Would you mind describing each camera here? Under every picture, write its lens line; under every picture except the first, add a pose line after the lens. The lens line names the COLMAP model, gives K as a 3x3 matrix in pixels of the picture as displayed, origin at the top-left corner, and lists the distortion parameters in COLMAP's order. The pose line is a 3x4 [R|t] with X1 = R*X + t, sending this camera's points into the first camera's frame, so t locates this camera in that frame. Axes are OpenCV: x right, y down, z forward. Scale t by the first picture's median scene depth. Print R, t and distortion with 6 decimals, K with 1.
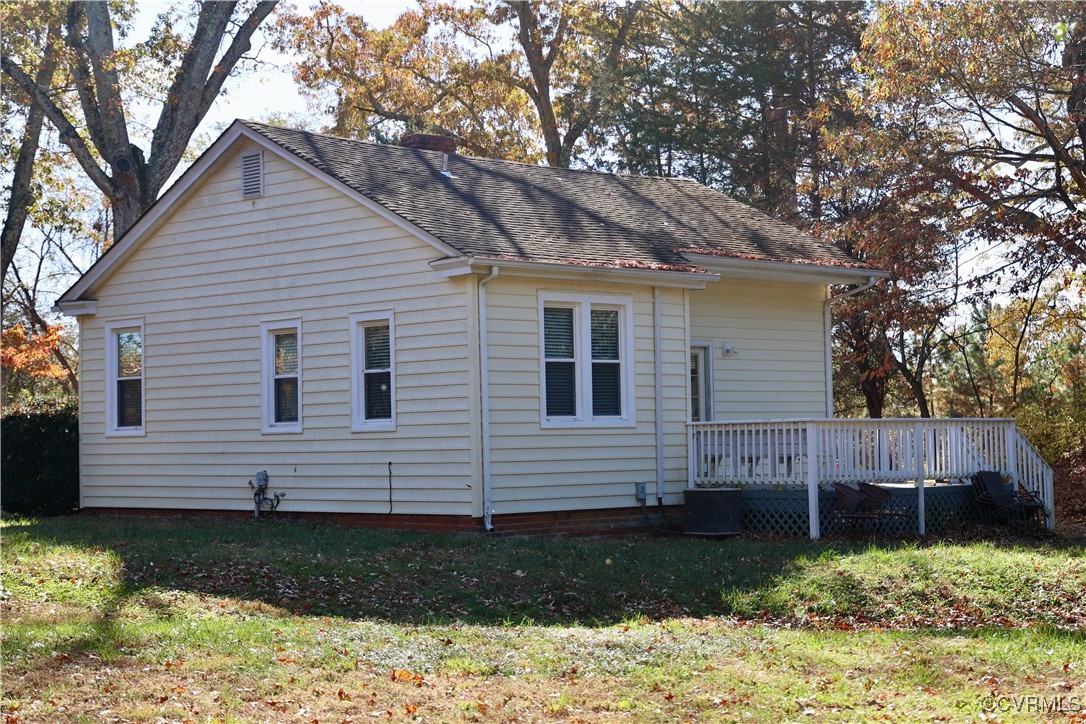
lens RADIAL K [[1964.5, 0, 543.0], [0, 1964.5, 362.0], [0, 0, 1]] dist [0.012228, 0.032351]
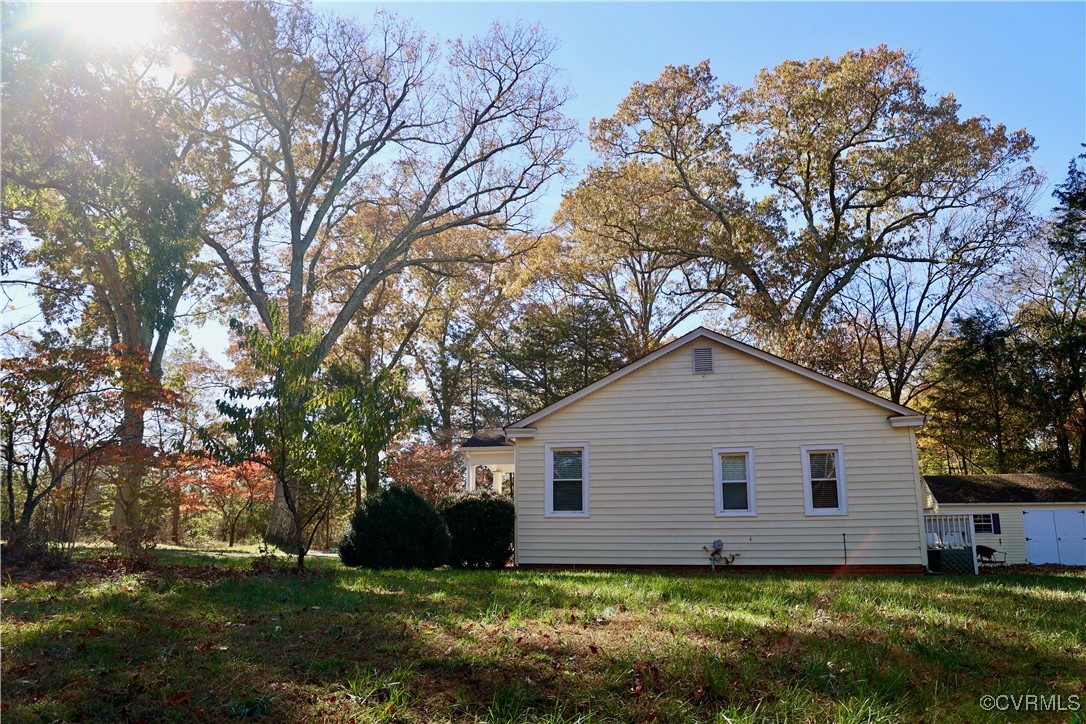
lens RADIAL K [[755.5, 0, 543.0], [0, 755.5, 362.0], [0, 0, 1]] dist [-0.103259, 0.085344]
pose [[0.853479, 0.124893, 0.505940, -0.605737], [-0.034717, 0.982327, -0.183925, 0.030344], [-0.519970, 0.139412, 0.842731, 0.545325]]
